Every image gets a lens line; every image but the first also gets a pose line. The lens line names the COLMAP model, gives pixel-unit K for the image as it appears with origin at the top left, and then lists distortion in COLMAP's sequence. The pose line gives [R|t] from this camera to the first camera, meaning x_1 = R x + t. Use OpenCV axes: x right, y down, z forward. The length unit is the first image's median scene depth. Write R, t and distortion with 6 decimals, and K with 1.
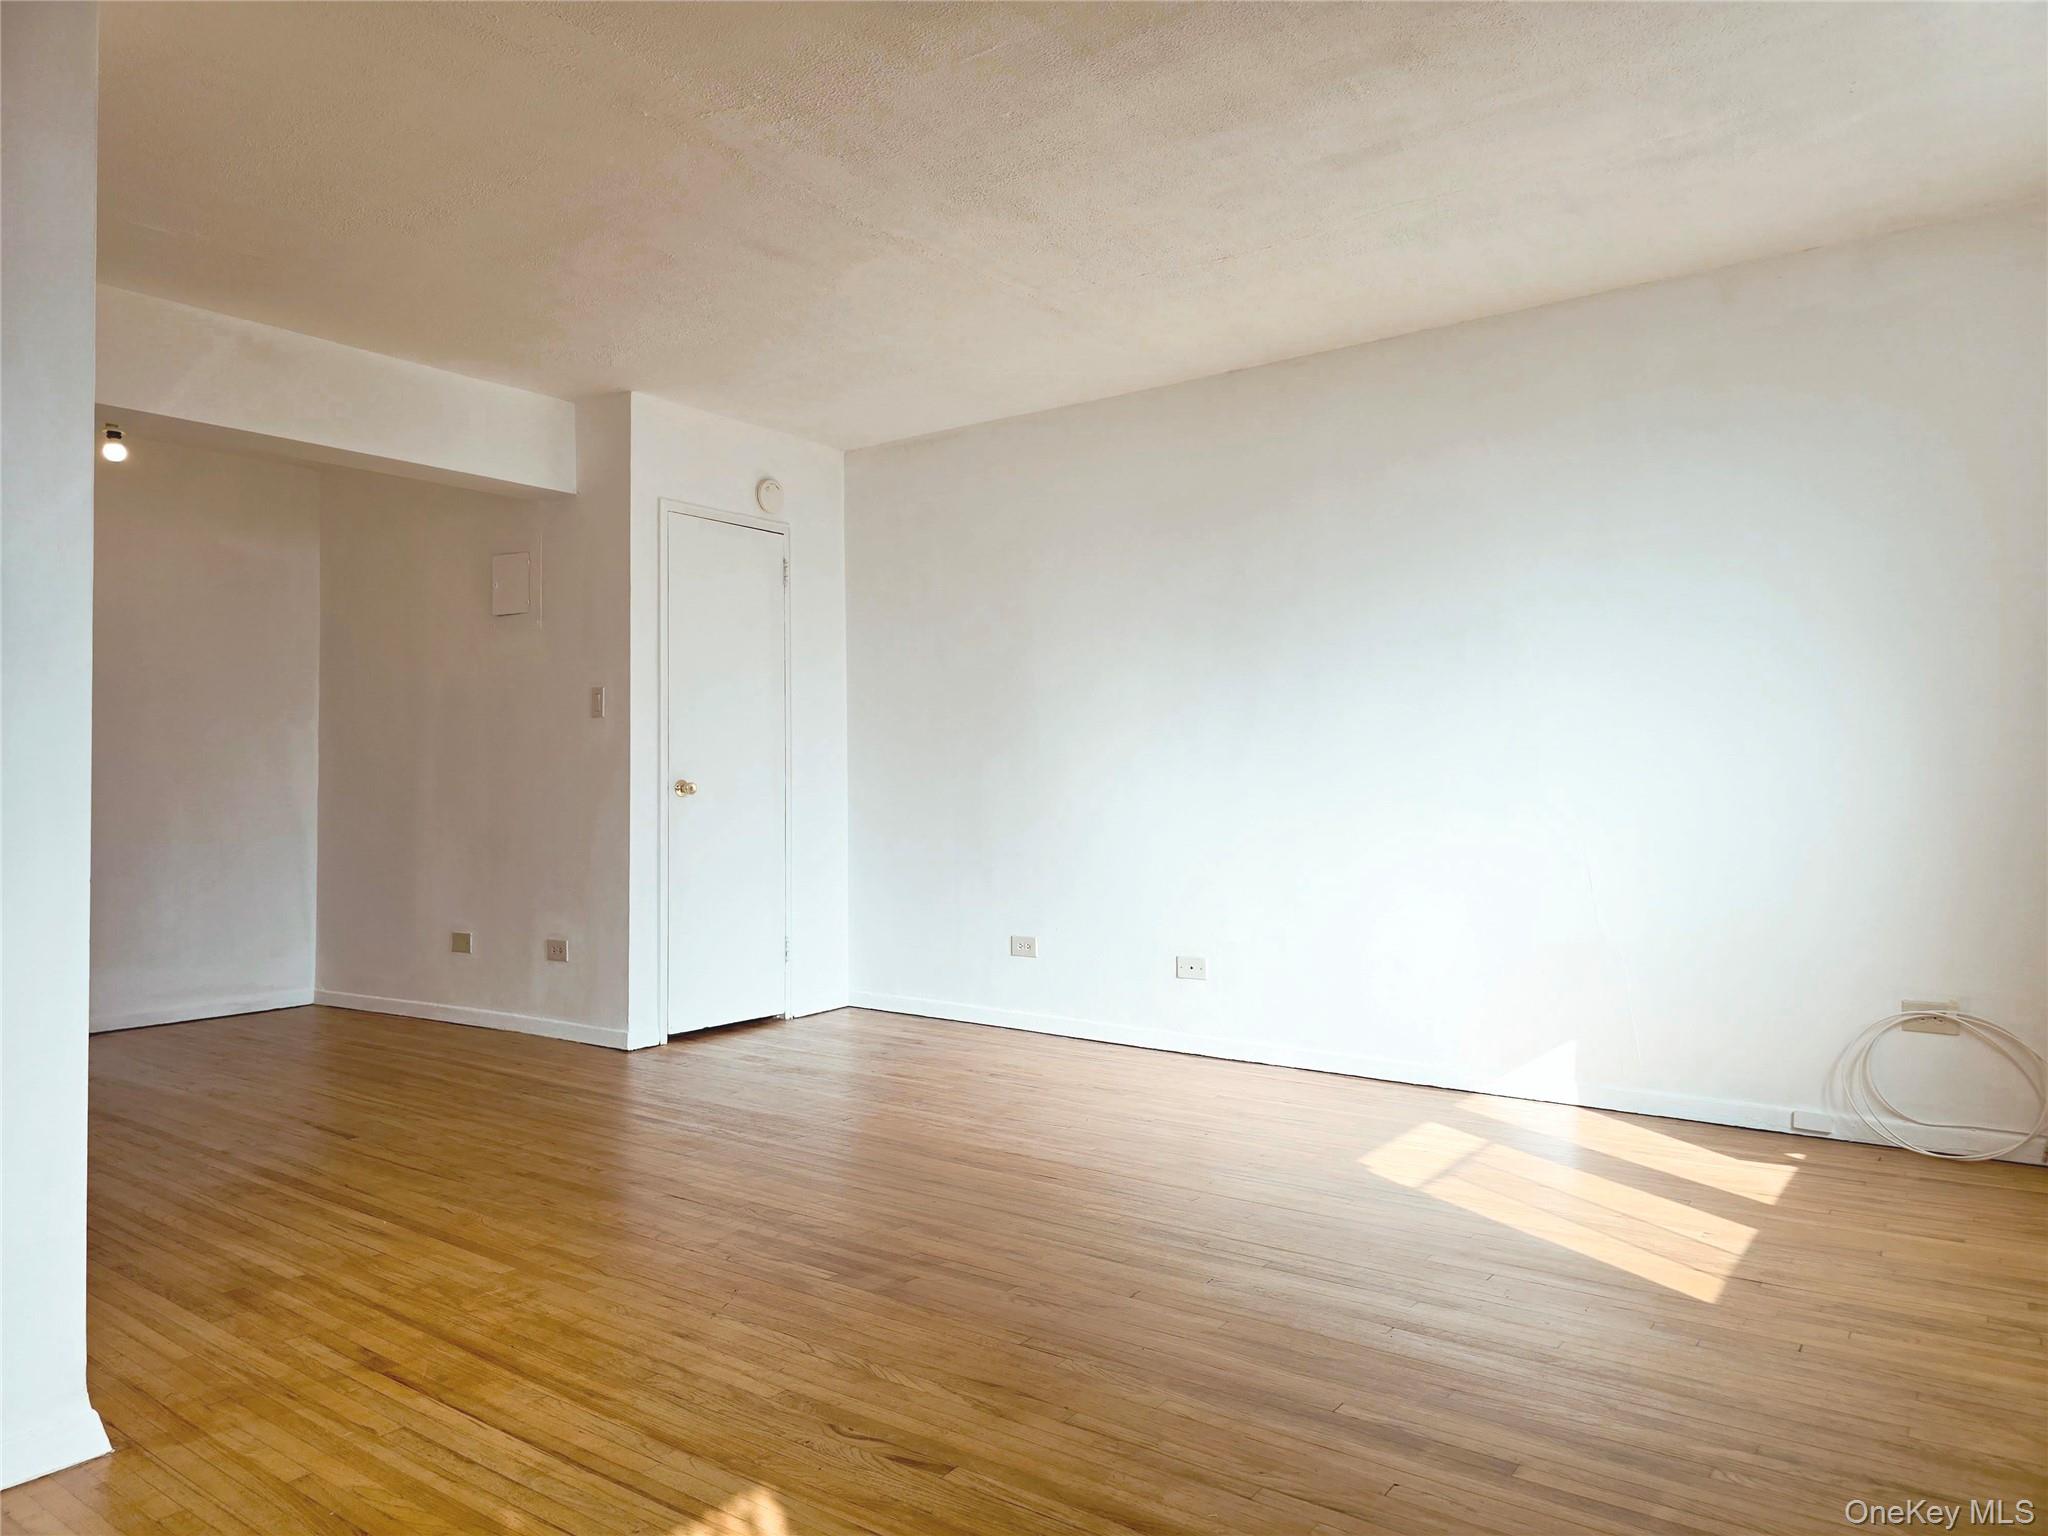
lens RADIAL K [[1376.5, 0, 1021.0], [0, 1376.5, 774.5], [0, 0, 1]] dist [0.034615, -0.000498]
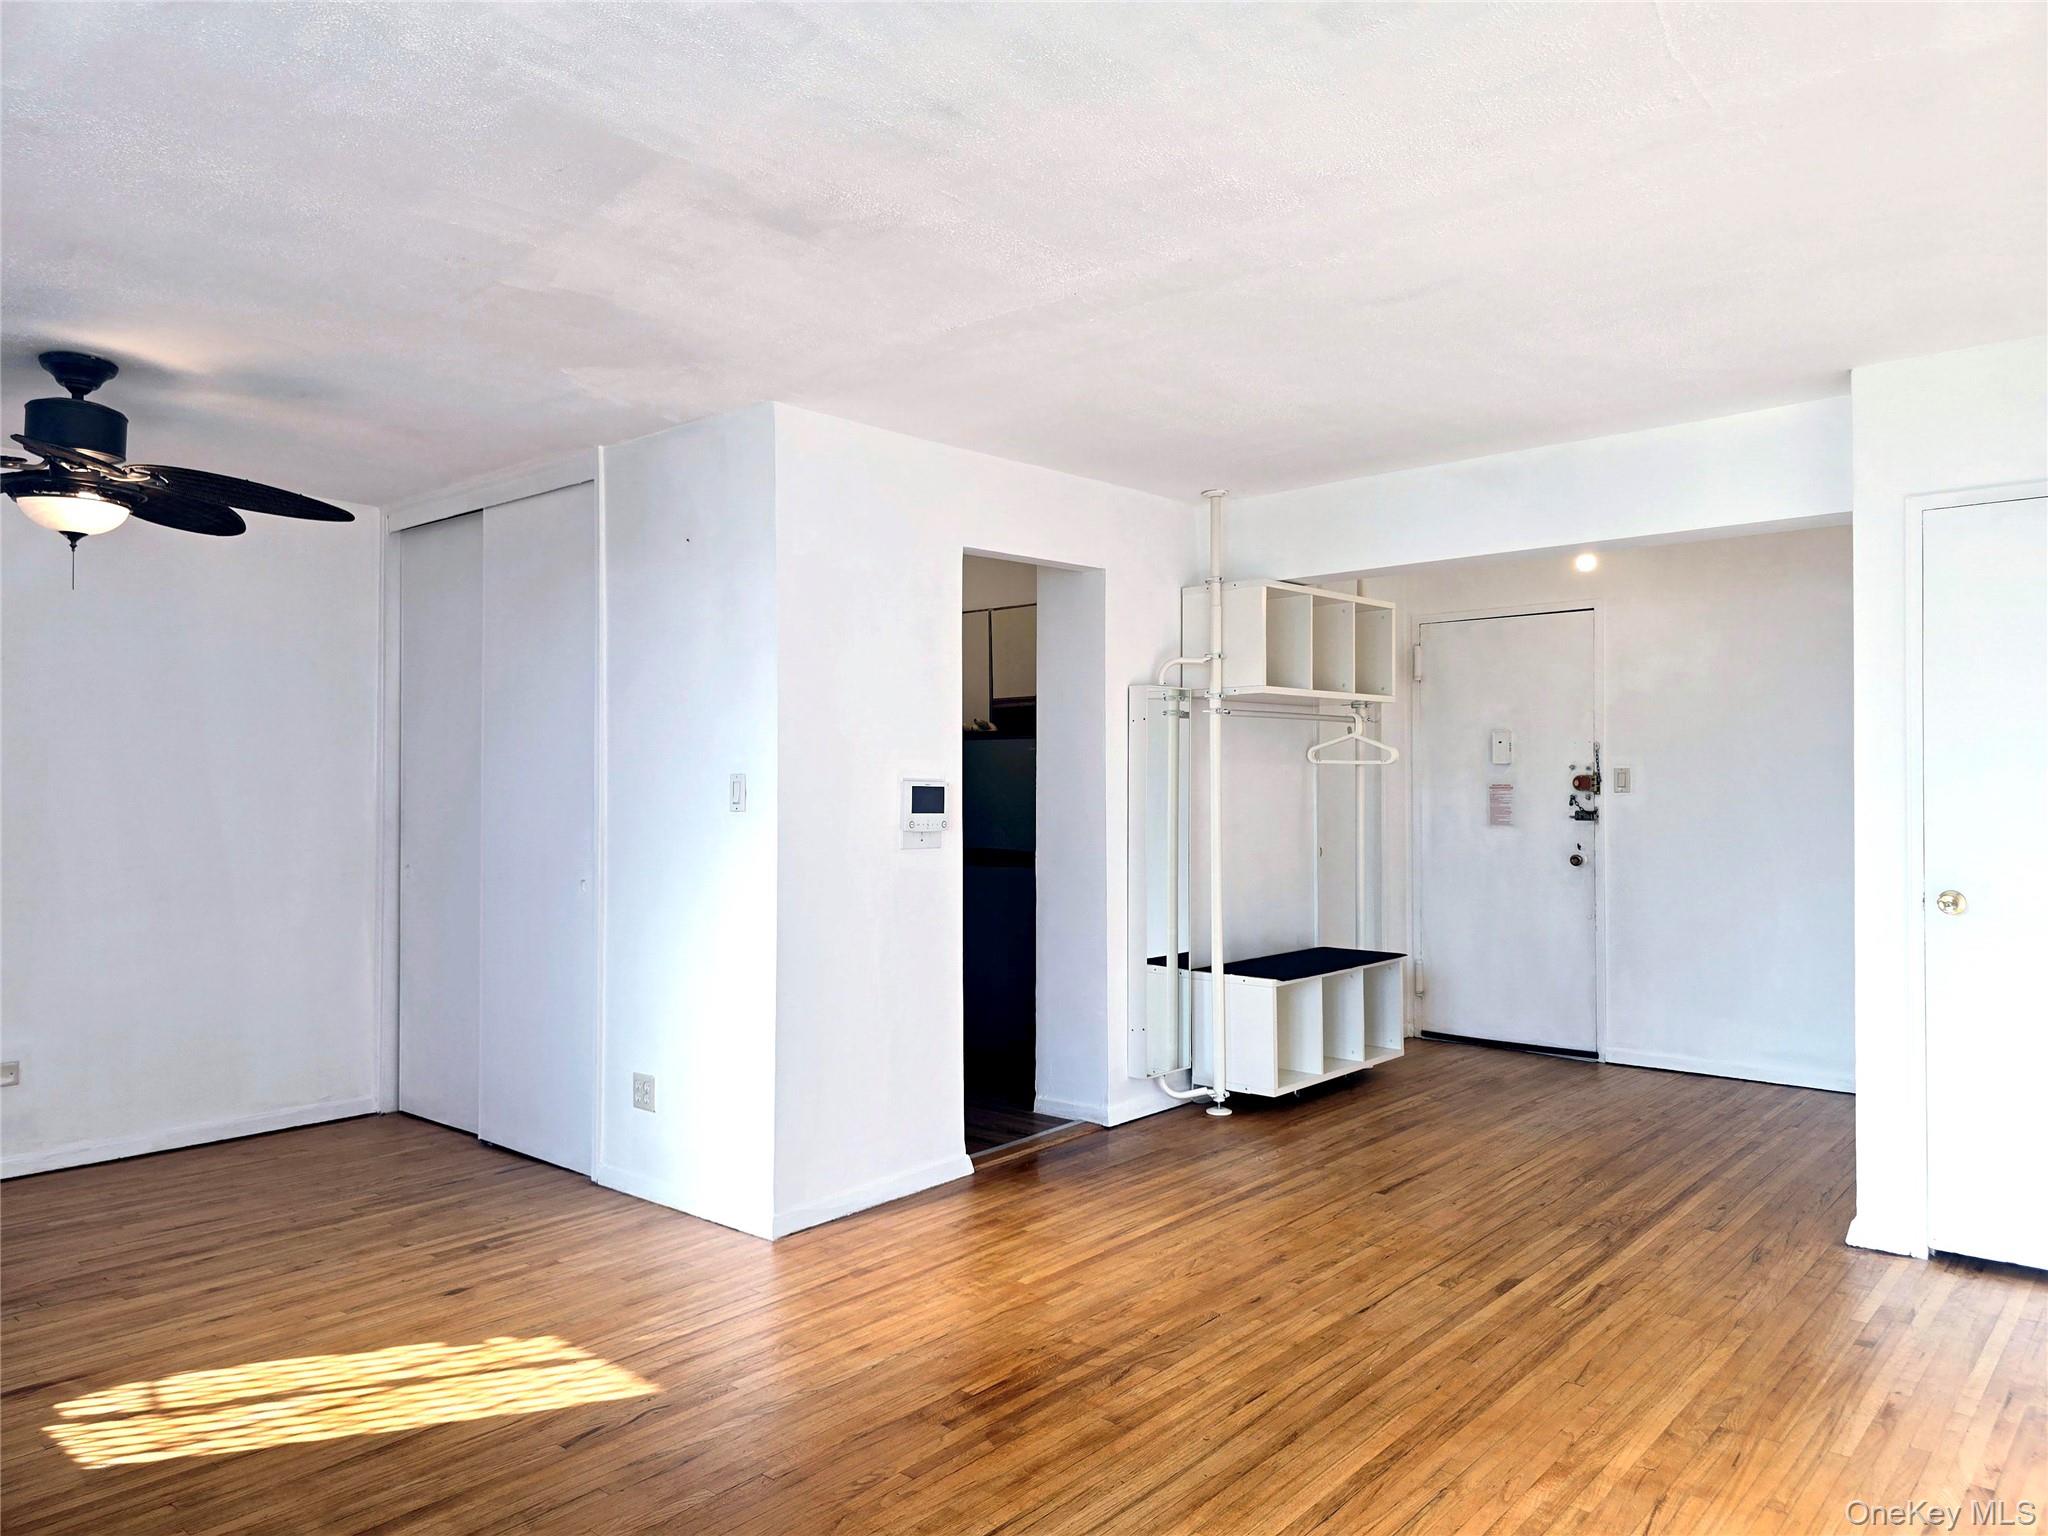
lens RADIAL K [[1376.5, 0, 1022.6], [0, 1376.5, 768.9], [0, 0, 1]] dist [0.034615, -0.000498]
pose [[-0.071496, 0.000252, -0.997441, 0.880627], [0.018421, 0.999830, -0.001067, -0.116935], [0.997271, -0.018450, -0.071489, 1.050789]]
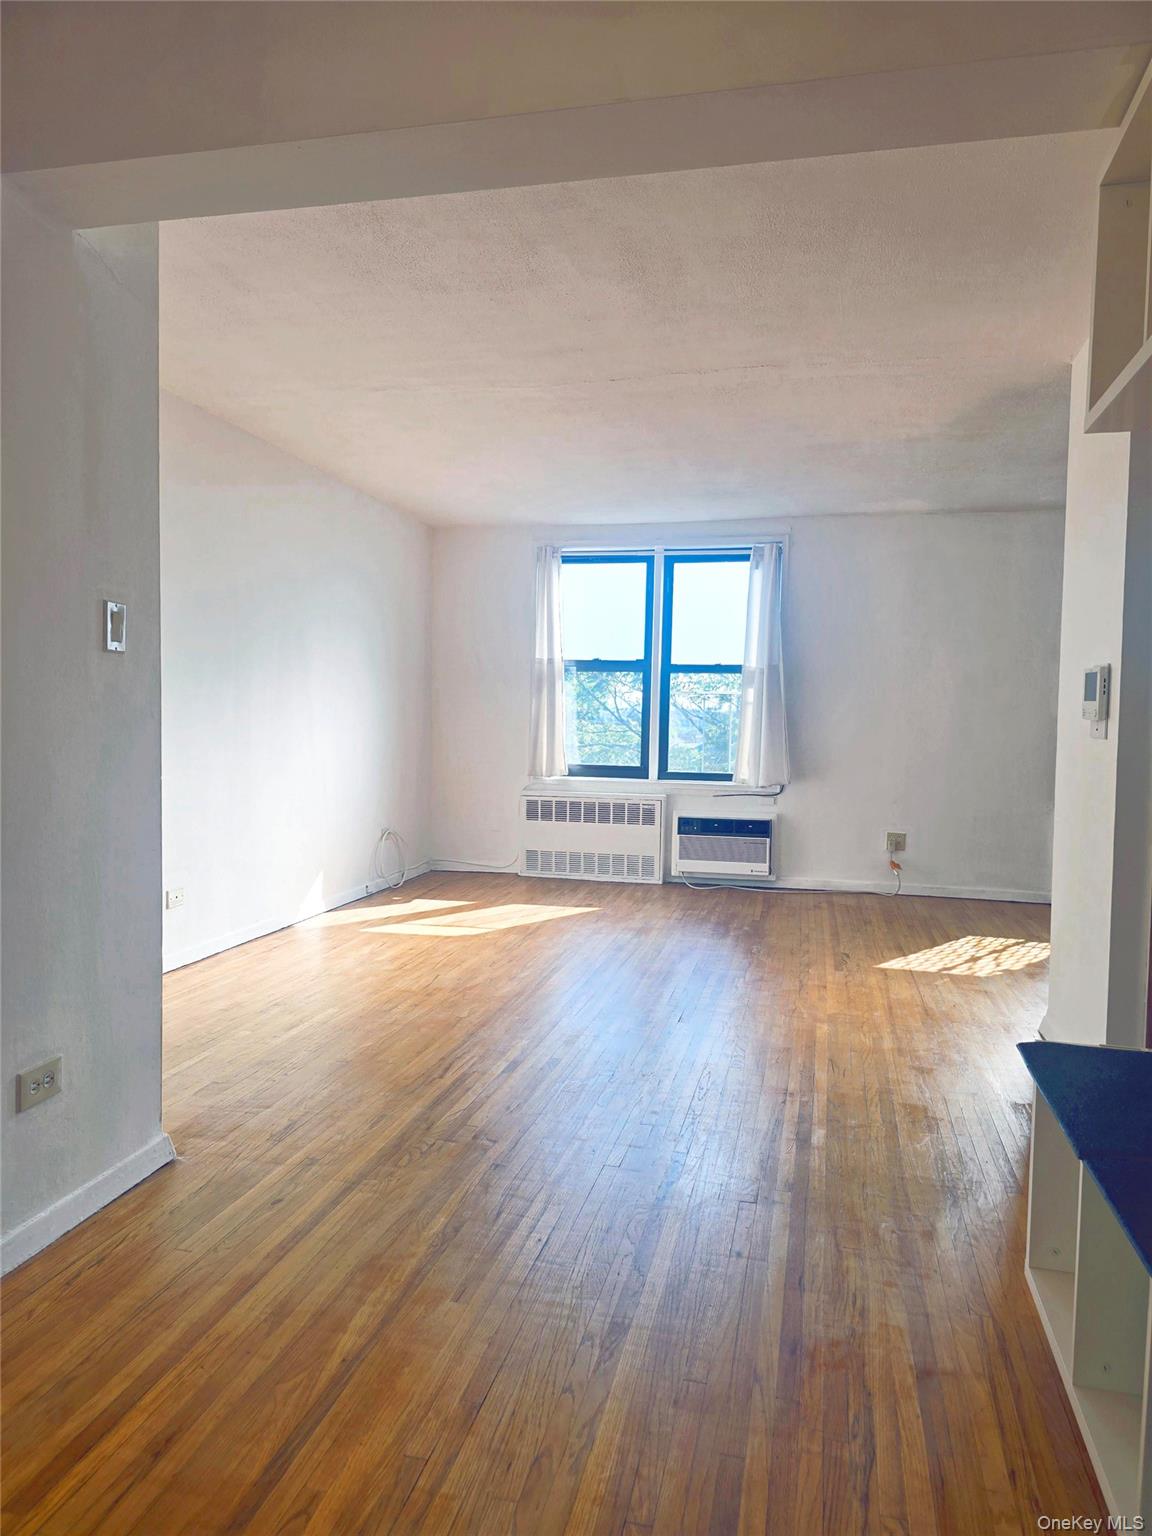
lens RADIAL K [[1032.4, 0, 573.1], [0, 1032.4, 768.4], [0, 0, 1]] dist [0.034615, -0.000498]
pose [[-0.400642, -0.051438, 0.914790, -1.410280], [-0.035164, 0.998551, 0.040748, -0.025561], [-0.915560, -0.015842, -0.401870, 1.776680]]
